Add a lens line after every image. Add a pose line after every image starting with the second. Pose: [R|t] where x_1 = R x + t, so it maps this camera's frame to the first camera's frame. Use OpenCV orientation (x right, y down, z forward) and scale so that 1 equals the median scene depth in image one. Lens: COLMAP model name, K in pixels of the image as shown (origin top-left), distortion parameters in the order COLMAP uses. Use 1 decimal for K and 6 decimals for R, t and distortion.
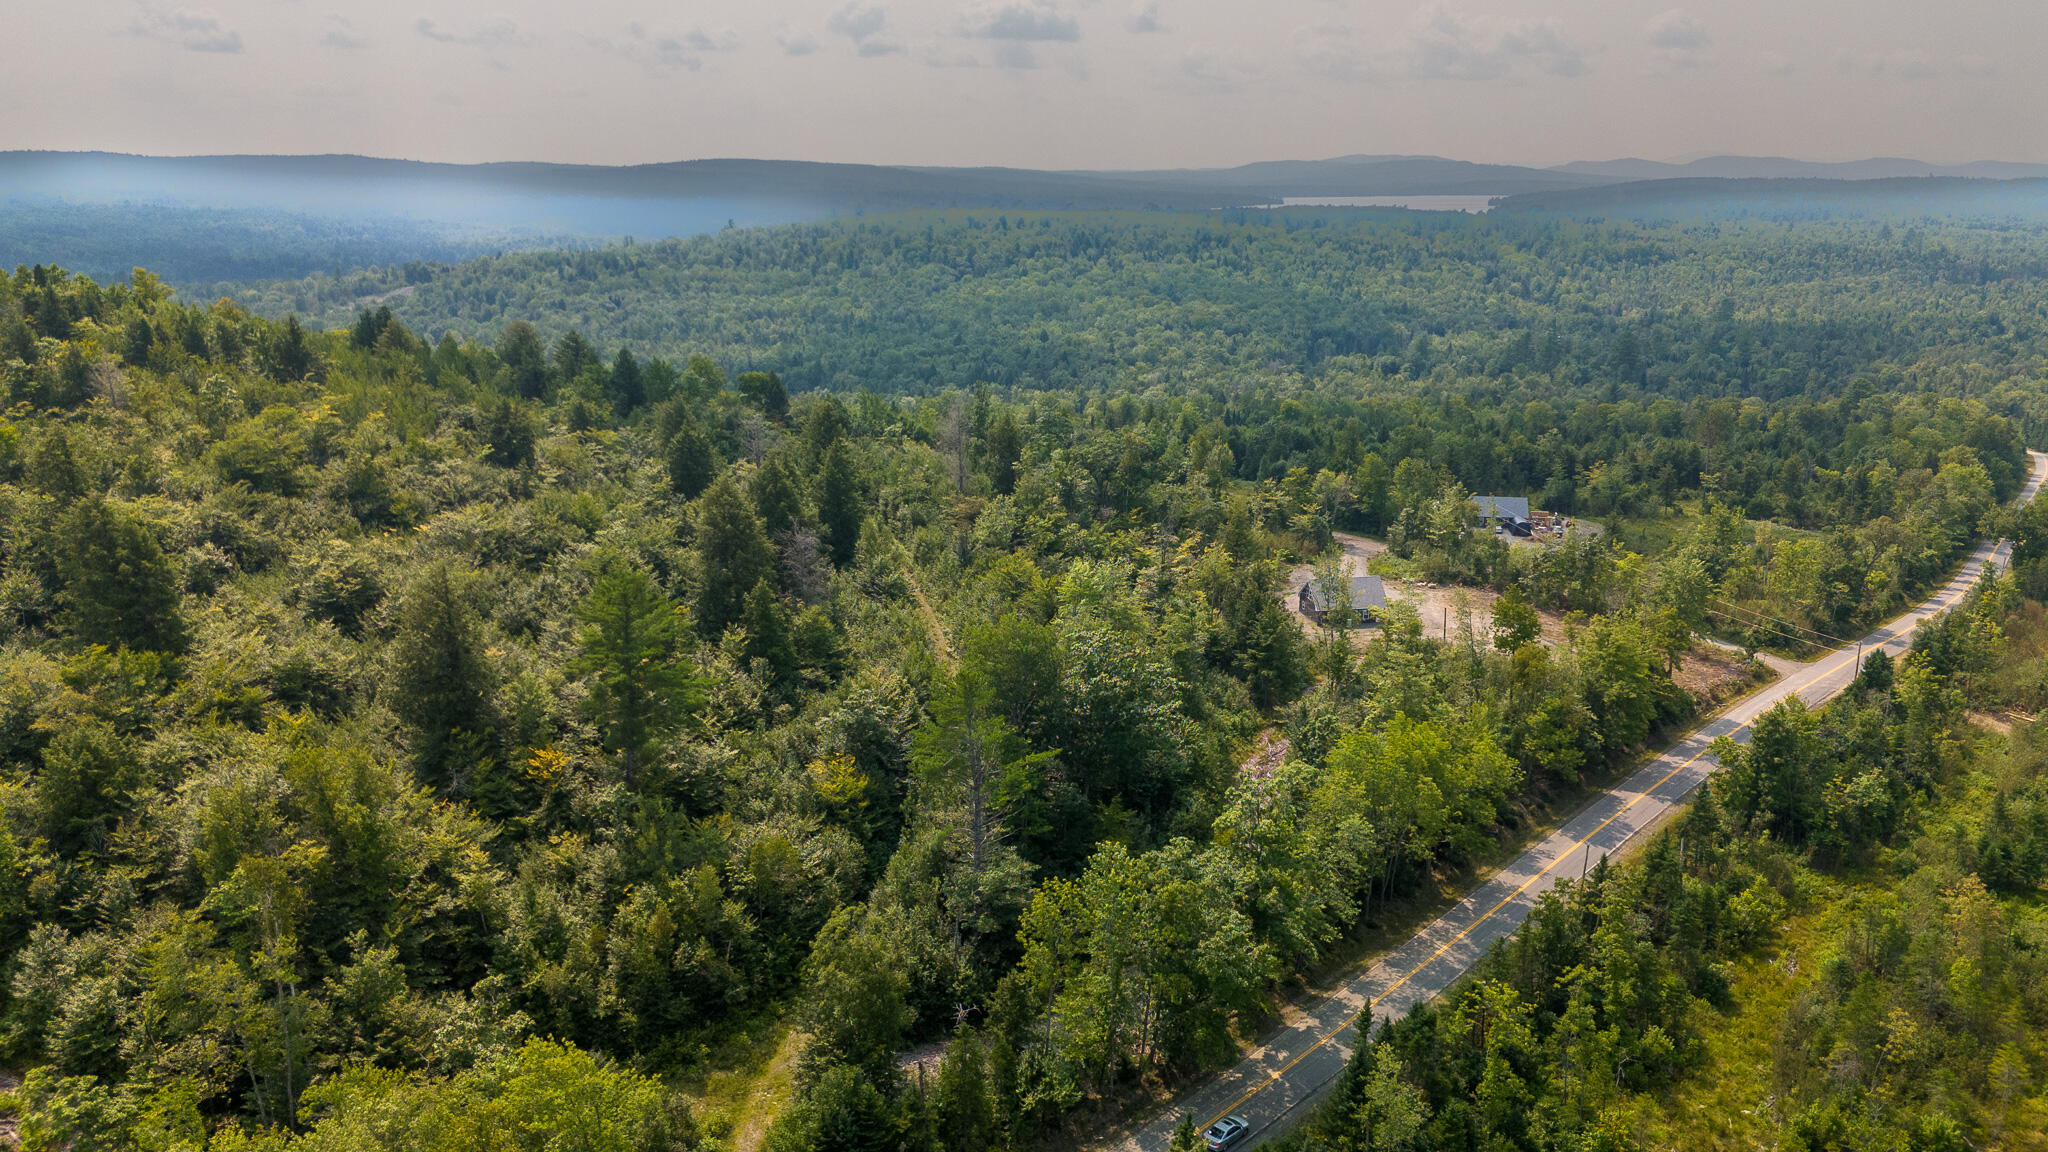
lens RADIAL K [[1497.5, 0, 1020.2], [0, 1497.5, 573.5], [0, 0, 1]] dist [0.097983, -0.114676]
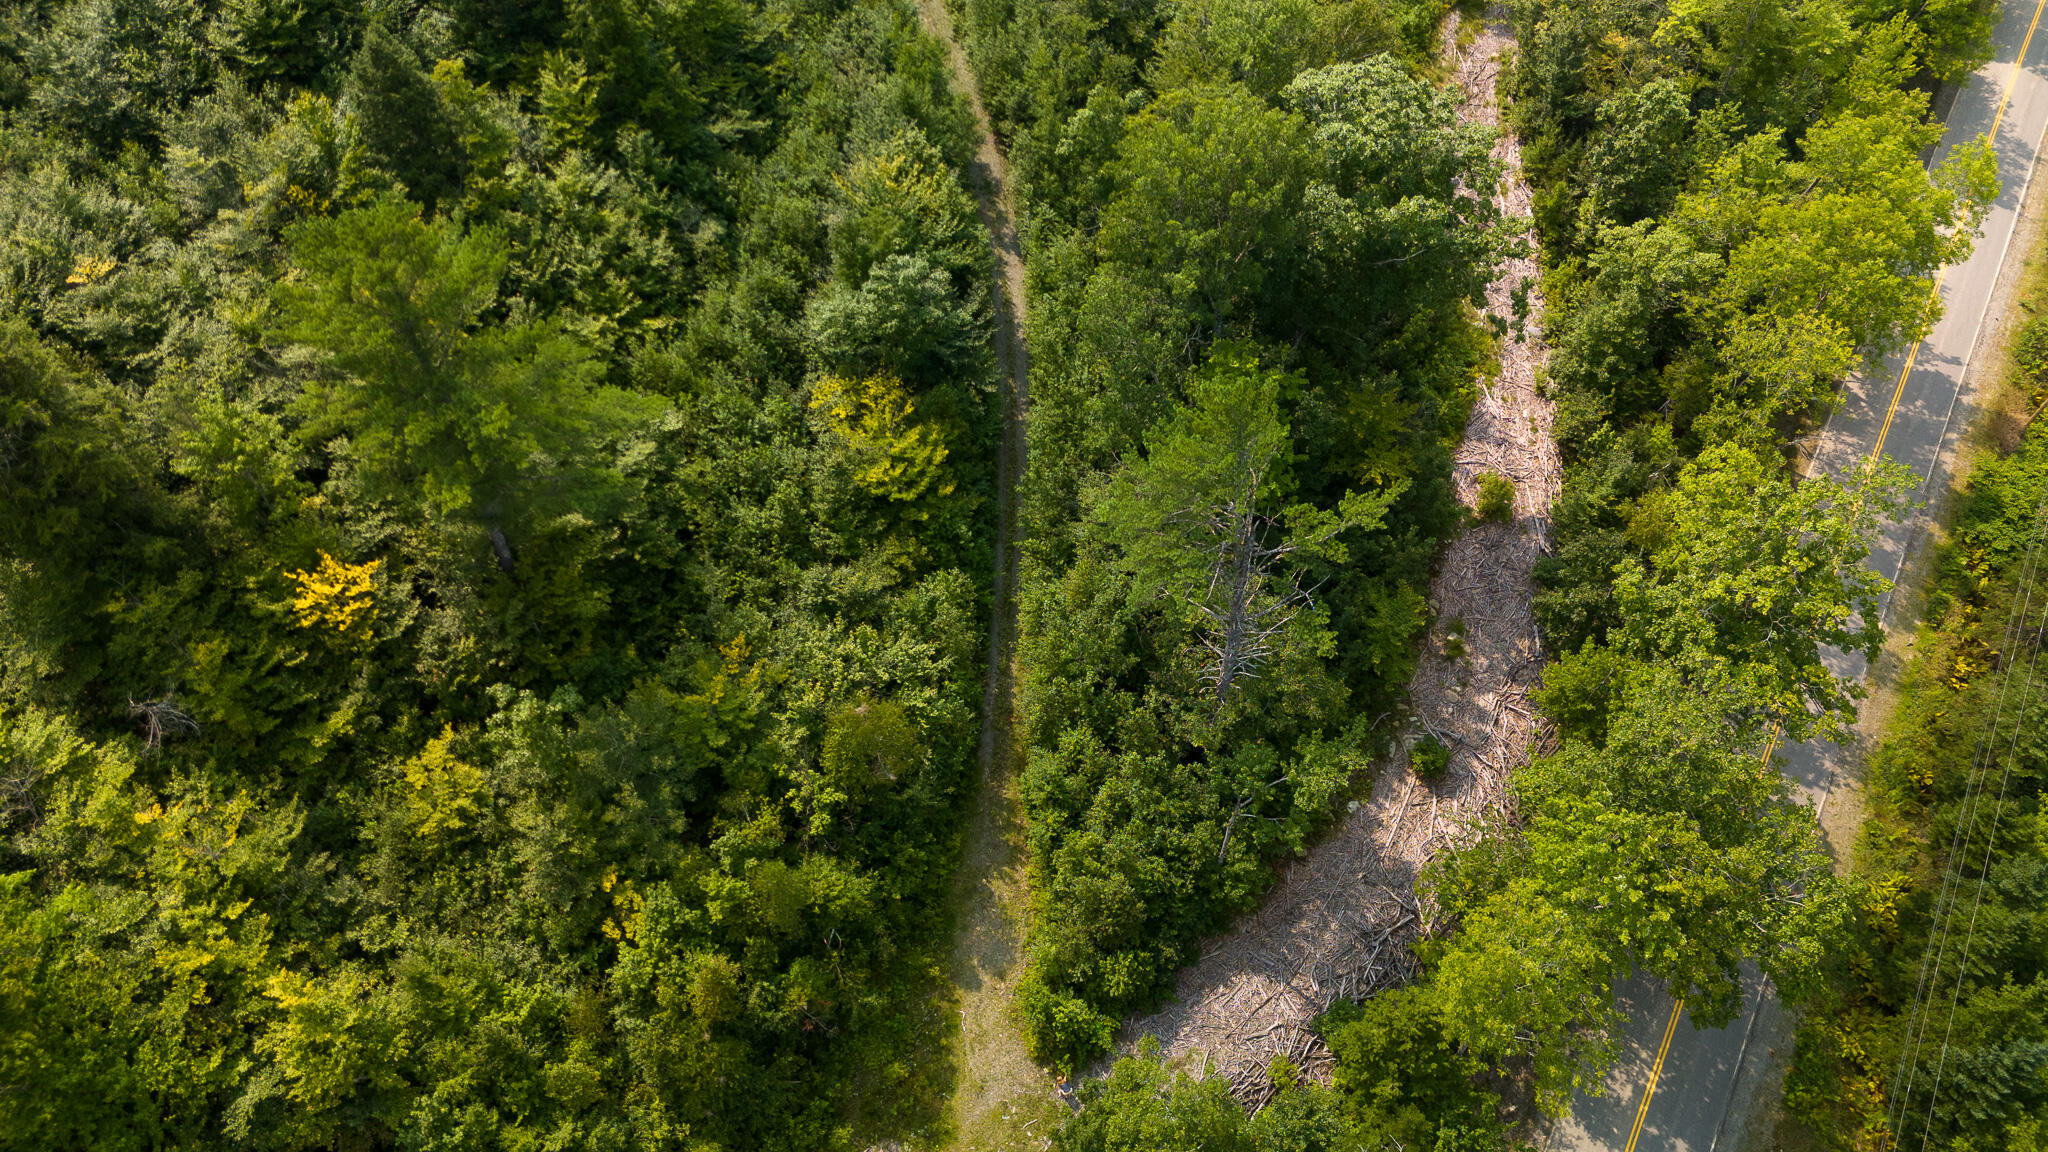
lens RADIAL K [[1508.1, 0, 1018.7], [0, 1508.1, 572.5], [0, 0, 1]] dist [0.109949, -0.131419]
pose [[0.981779, -0.160752, 0.101337, -0.127382], [0.062346, 0.776244, 0.627342, -0.147936], [-0.179509, -0.609593, 0.772122, 0.512787]]
